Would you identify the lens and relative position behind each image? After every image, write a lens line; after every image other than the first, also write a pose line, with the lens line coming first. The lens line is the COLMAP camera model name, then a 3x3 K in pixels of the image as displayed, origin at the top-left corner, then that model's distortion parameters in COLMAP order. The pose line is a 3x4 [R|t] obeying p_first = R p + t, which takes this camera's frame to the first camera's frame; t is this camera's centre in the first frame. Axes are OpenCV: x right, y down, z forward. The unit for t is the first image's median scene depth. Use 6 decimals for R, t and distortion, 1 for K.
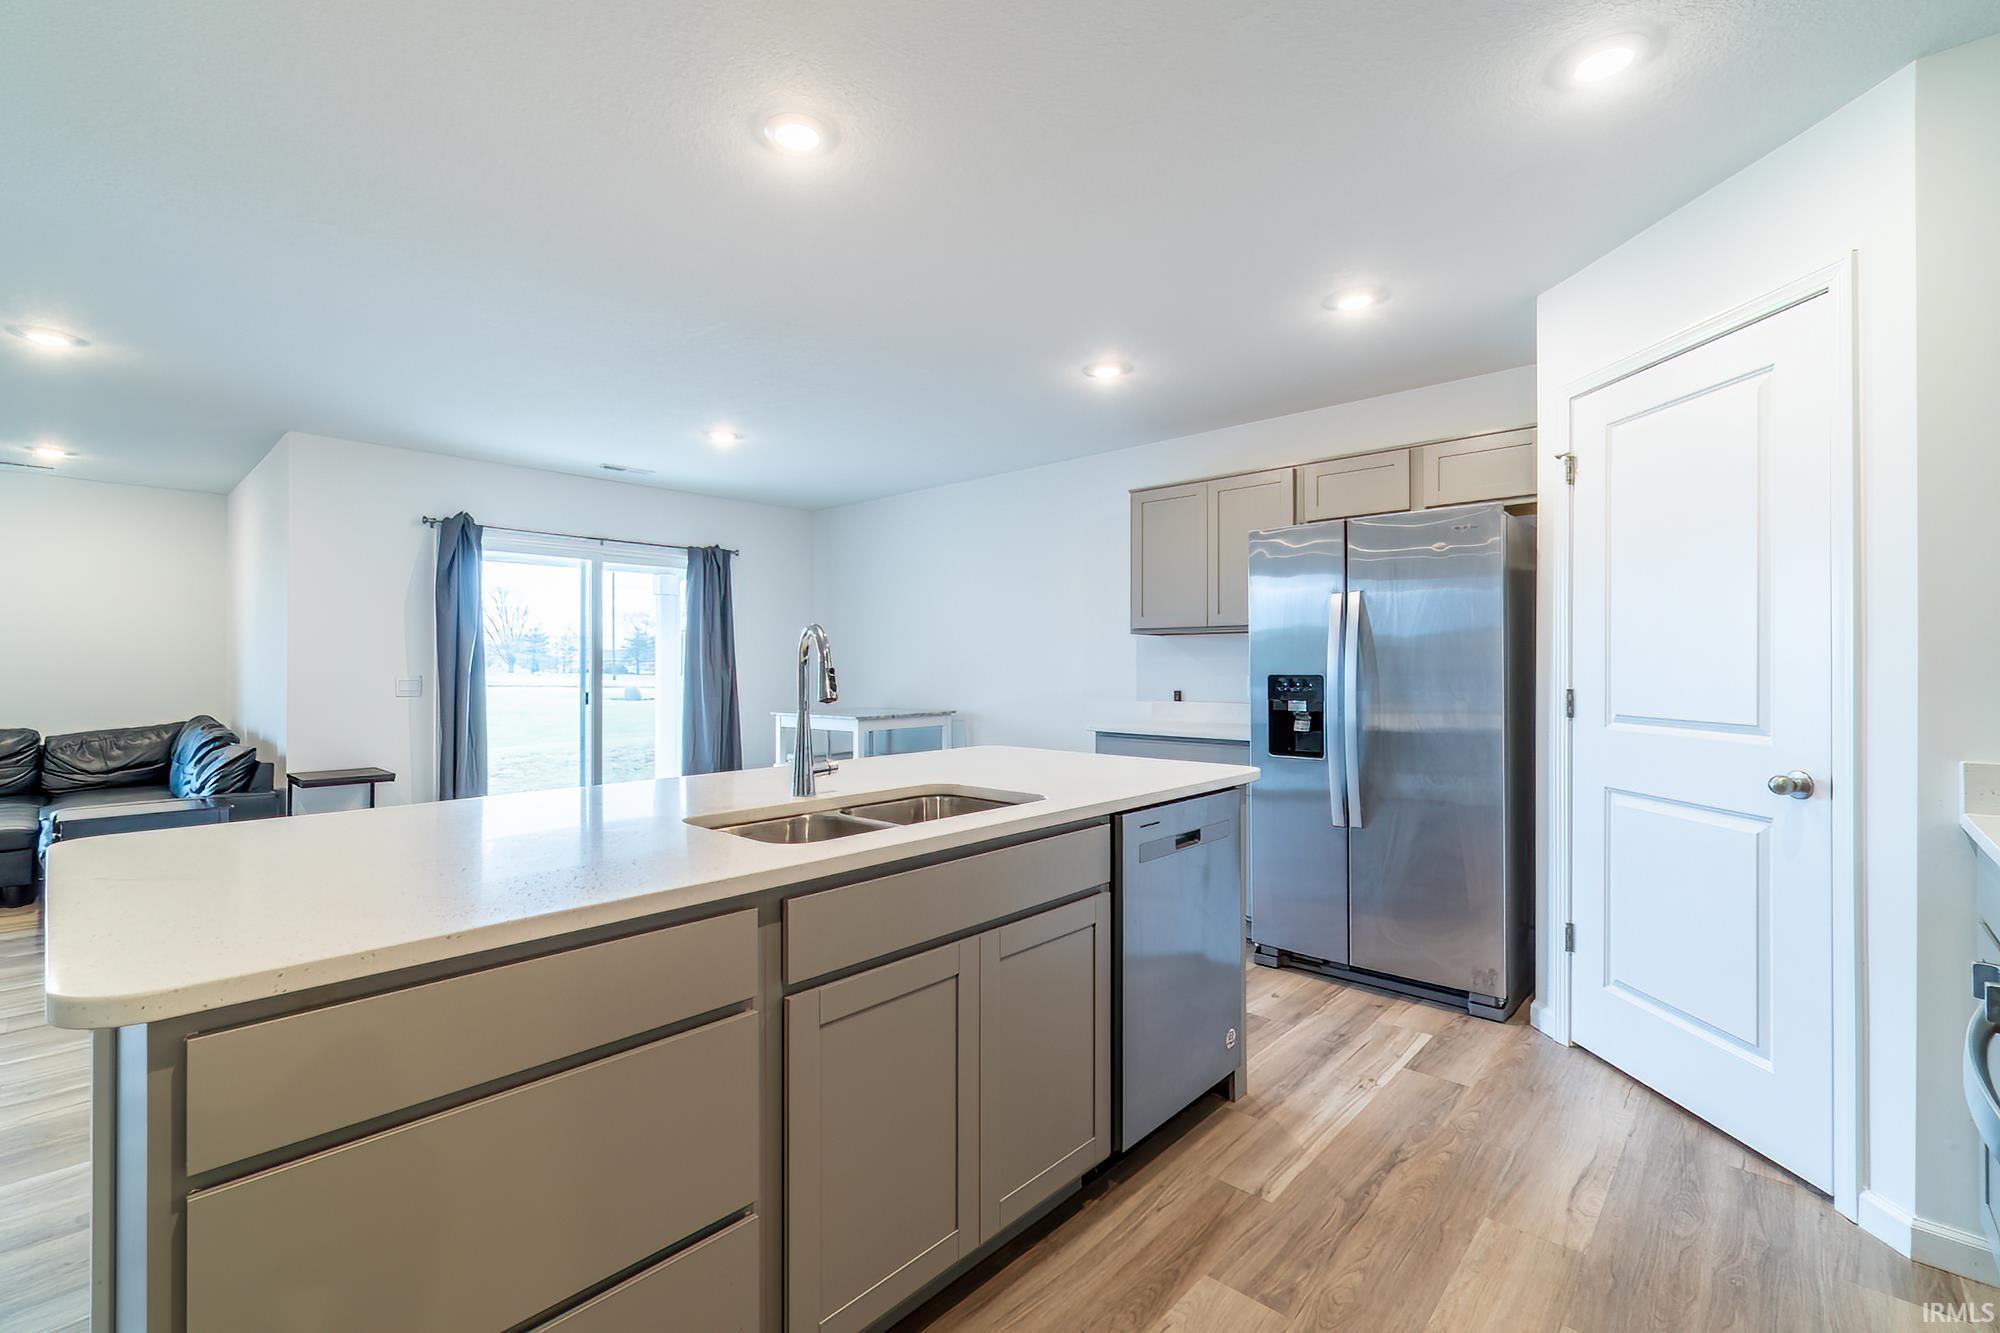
lens RADIAL K [[884.0, 0, 970.4], [0, 884.0, 662.5], [0, 0, 1]] dist [-0.003266, 0.000356]
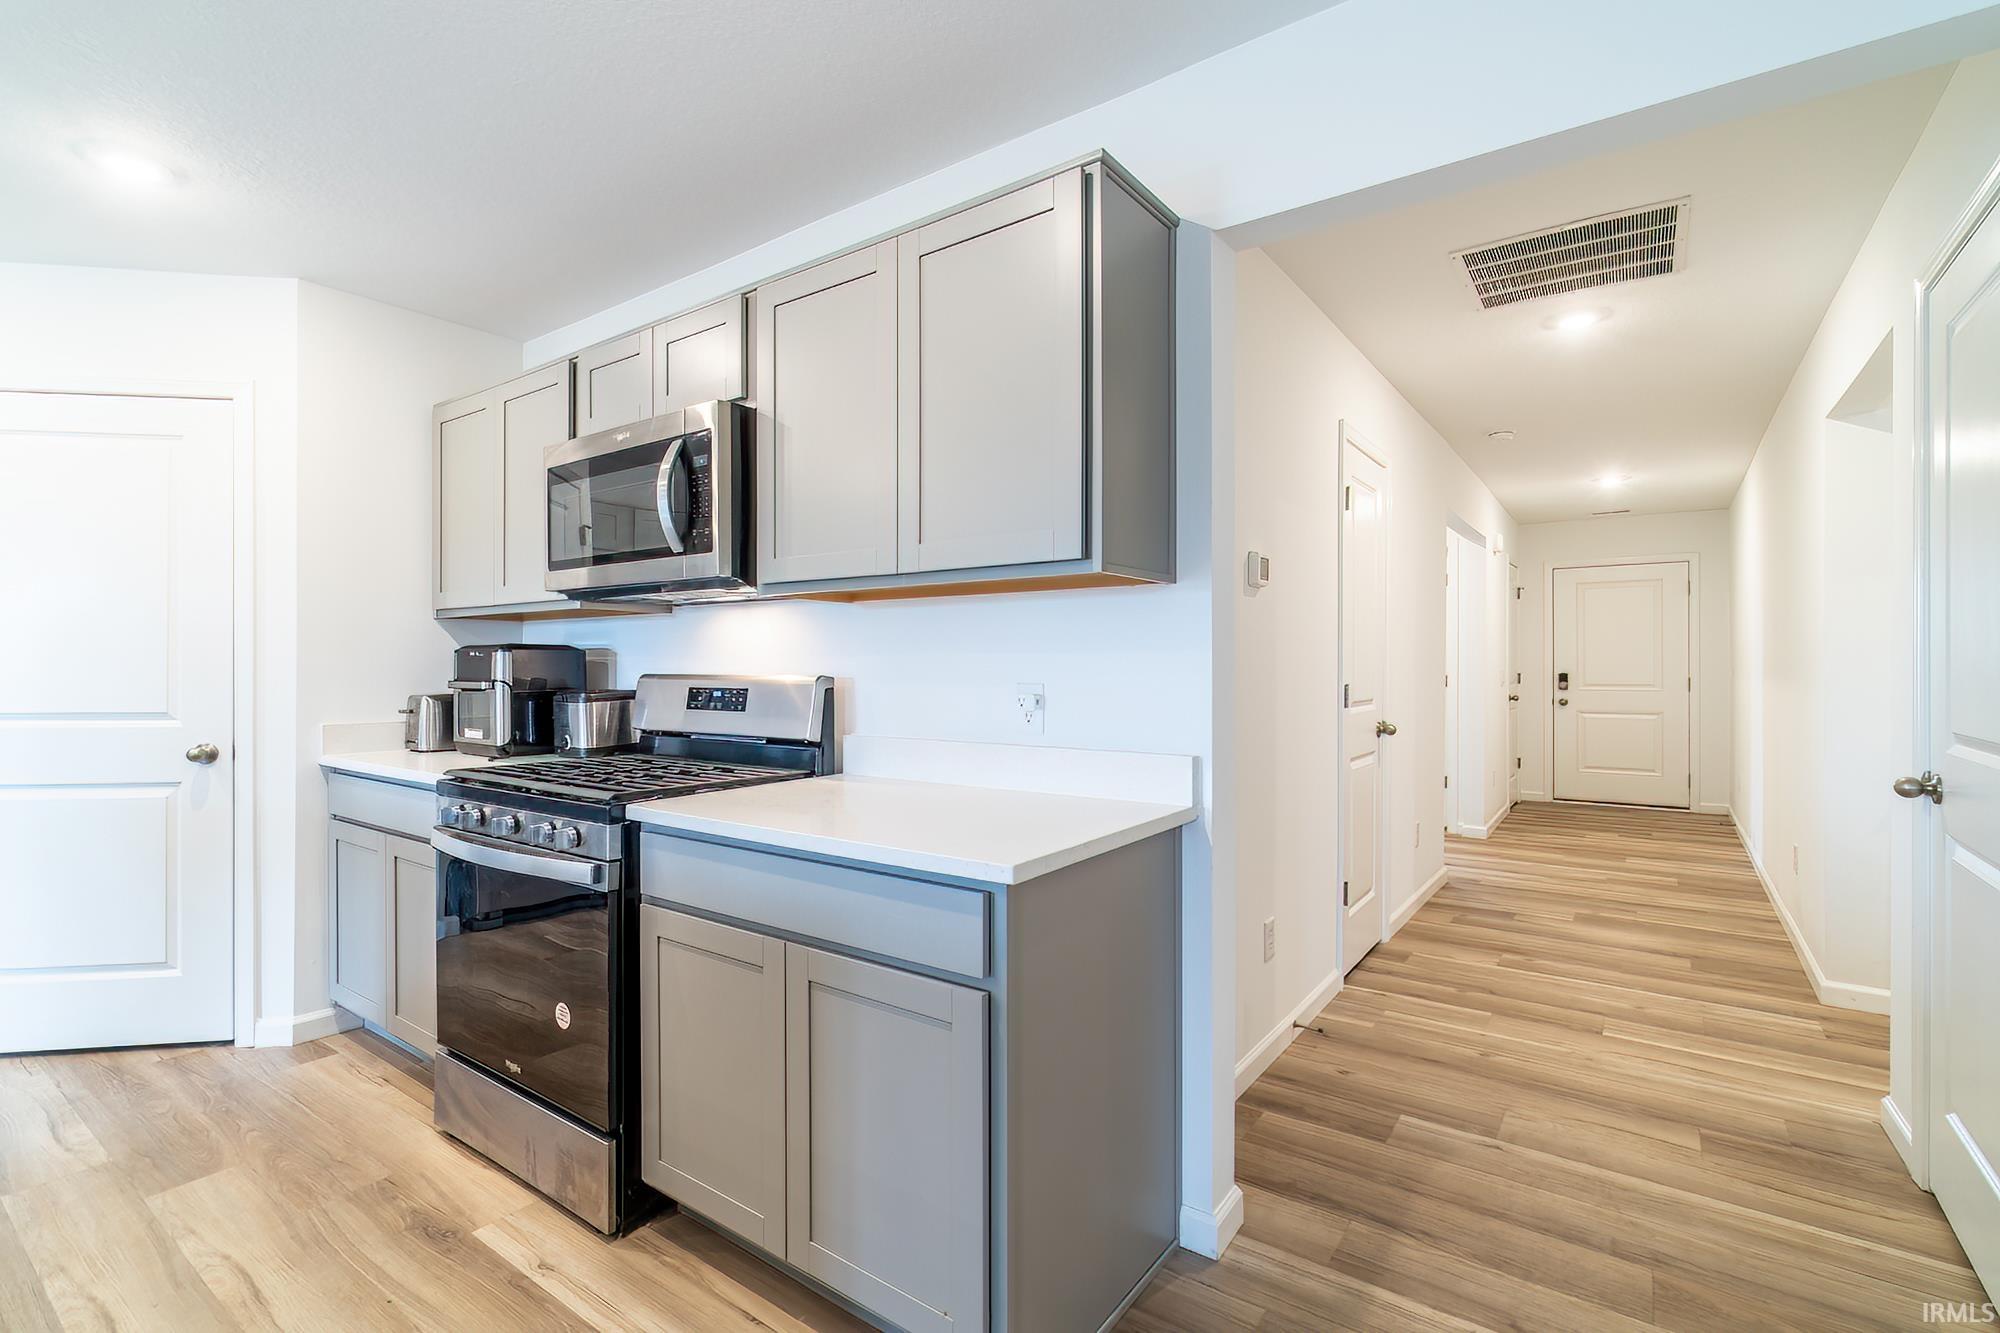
lens RADIAL K [[884.0, 0, 976.4], [0, 884.0, 661.6], [0, 0, 1]] dist [-0.003266, 0.000356]
pose [[-0.126055, 0.000921, 0.992023, -0.388159], [-0.009341, 0.999954, -0.002115, -0.007327], [-0.991979, -0.009533, -0.126041, -0.001427]]
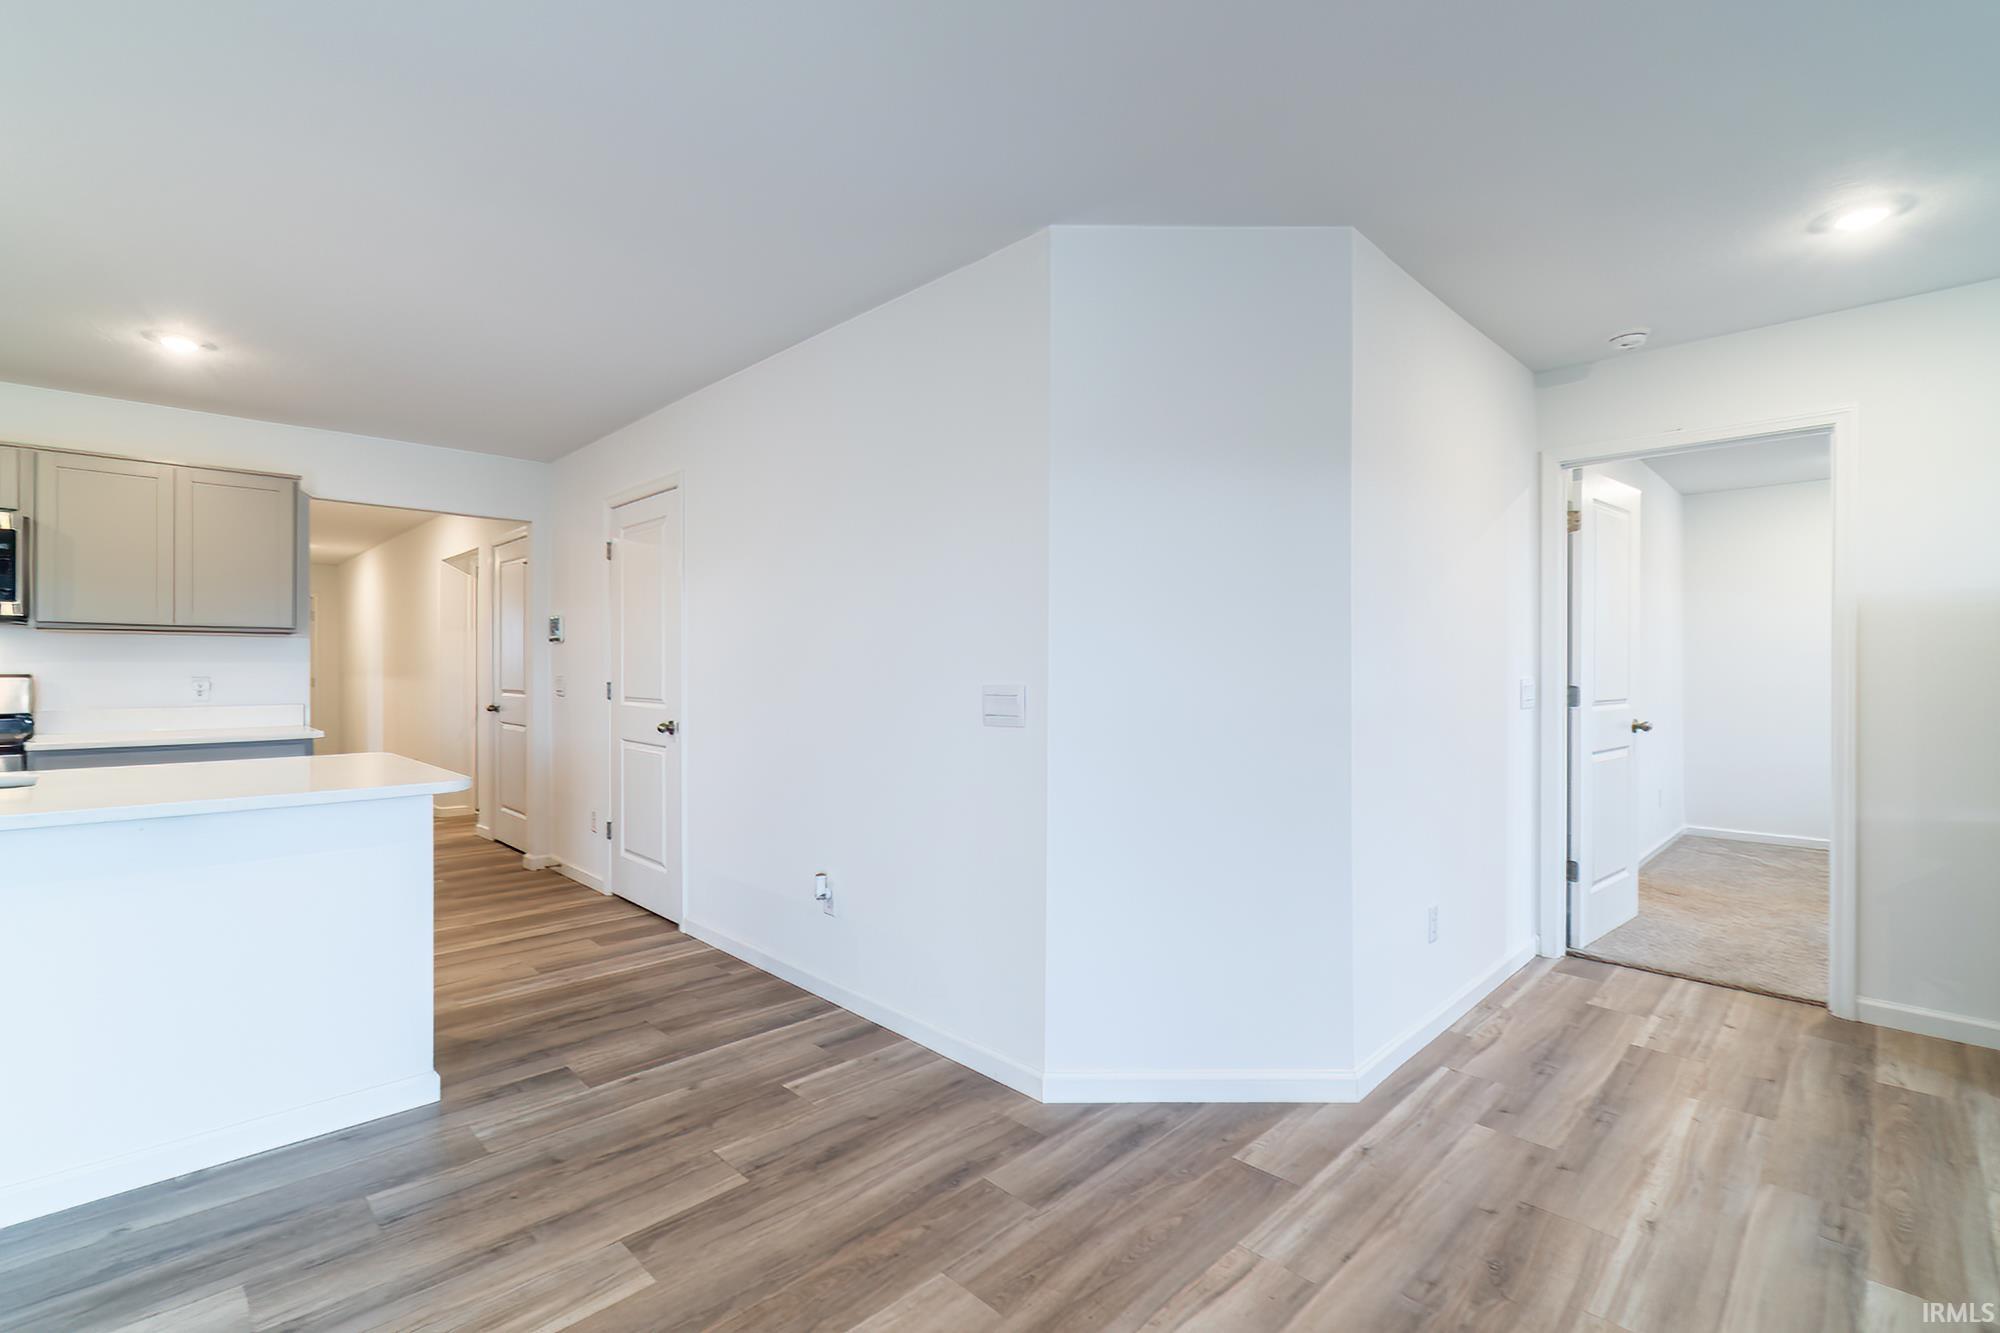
lens RADIAL K [[884.0, 0, 963.2], [0, 884.0, 674.3], [0, 0, 1]] dist [-0.003266, 0.000356]
pose [[-0.999420, -0.001601, 0.034027, -1.025589], [-0.001609, 0.999999, -0.000187, 0.003751], [-0.034027, -0.000242, -0.999421, 1.314343]]
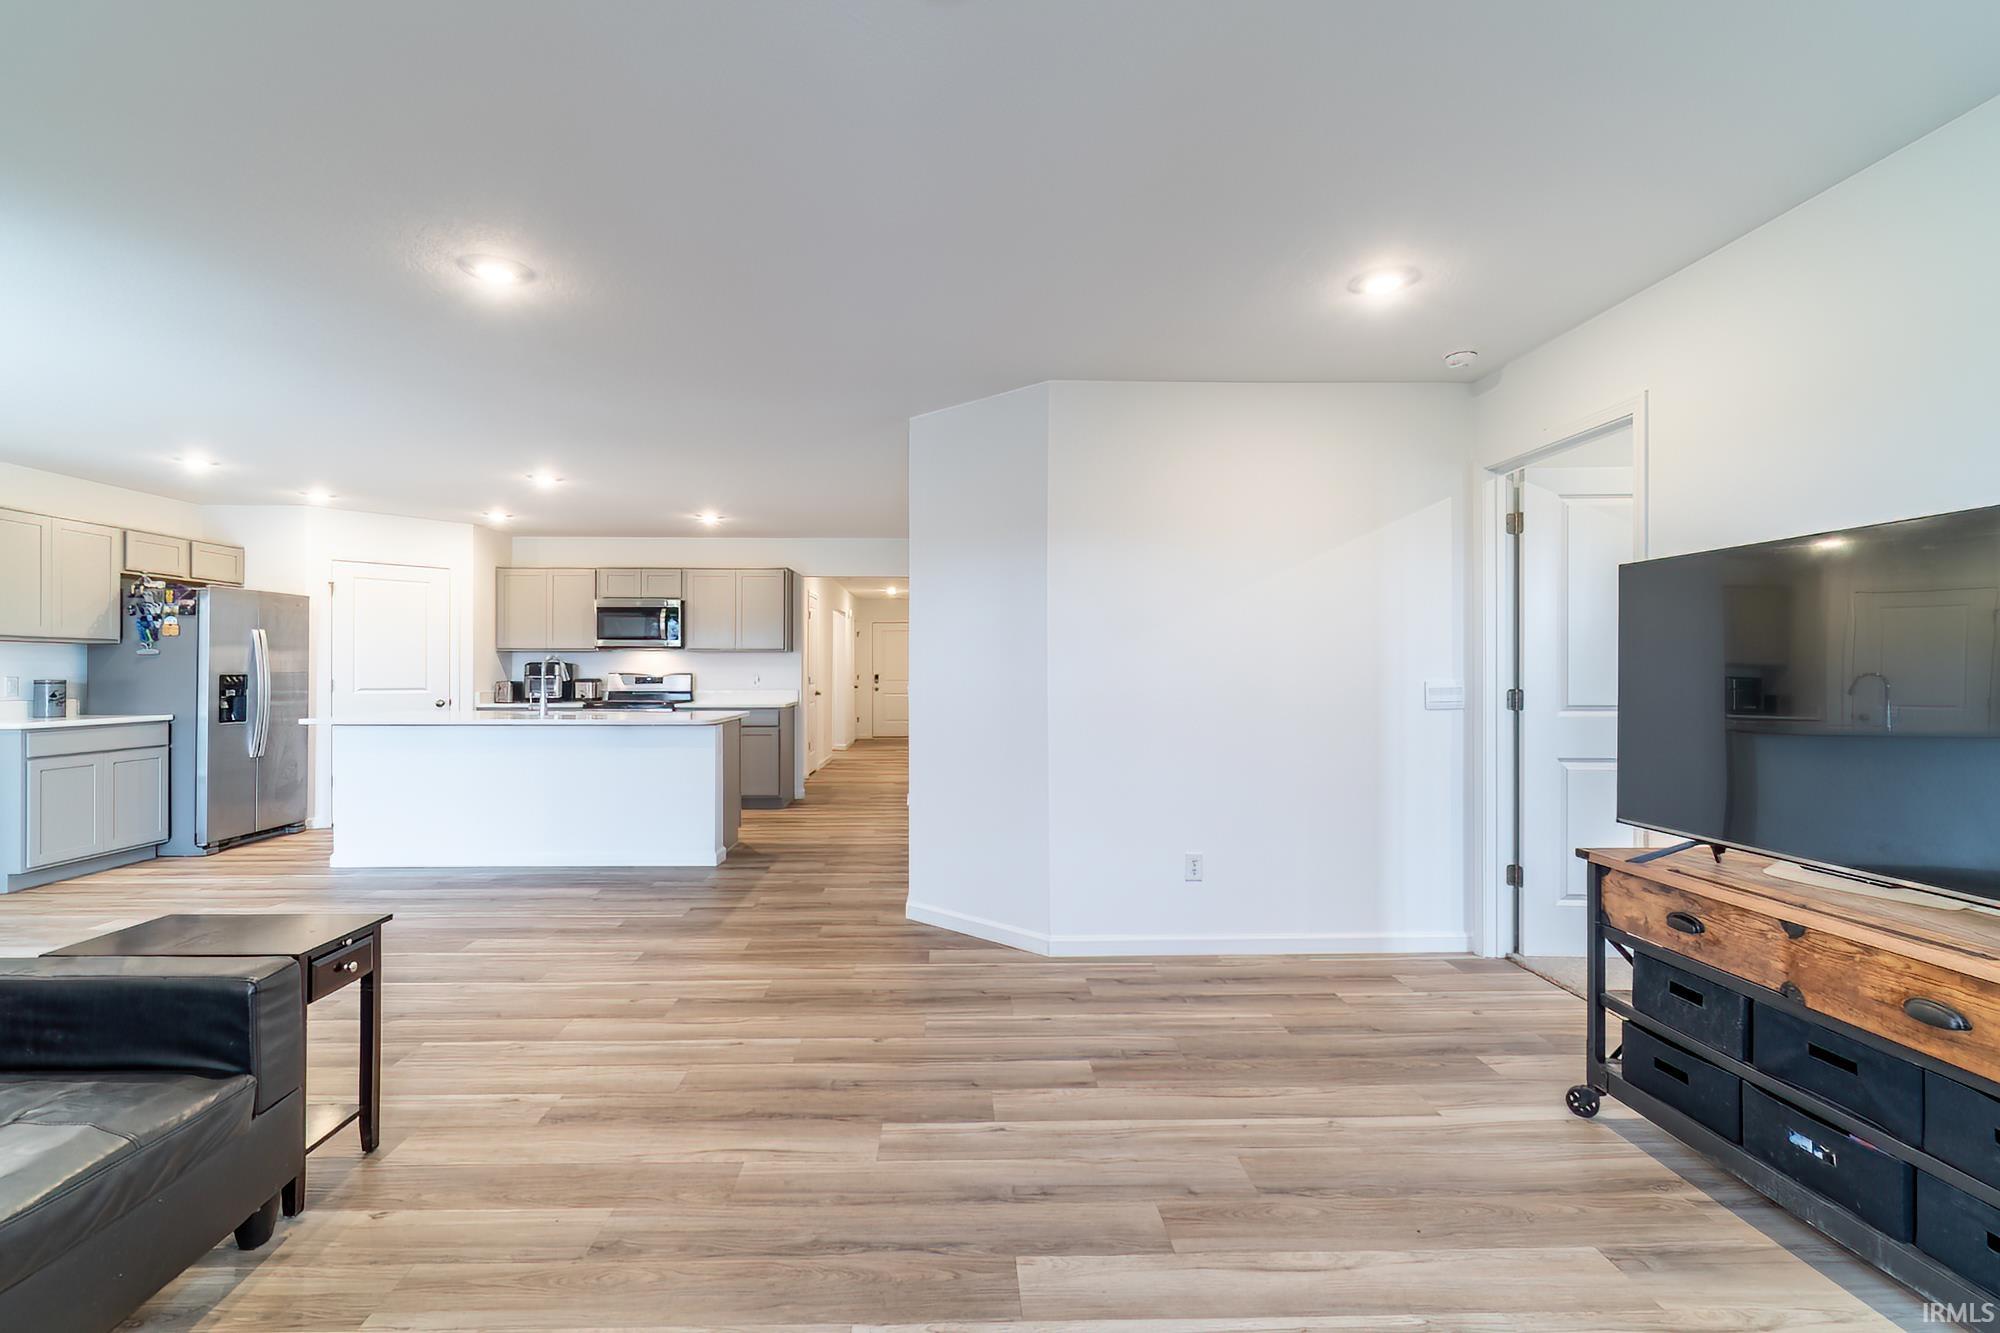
lens RADIAL K [[884.0, 0, 973.7], [0, 884.0, 656.9], [0, 0, 1]] dist [-0.003266, 0.000356]
pose [[-0.723359, 0.008898, 0.690414, -2.203456], [-0.007611, 0.999753, -0.020859, 0.005538], [-0.690430, -0.020343, -0.723113, 1.471022]]
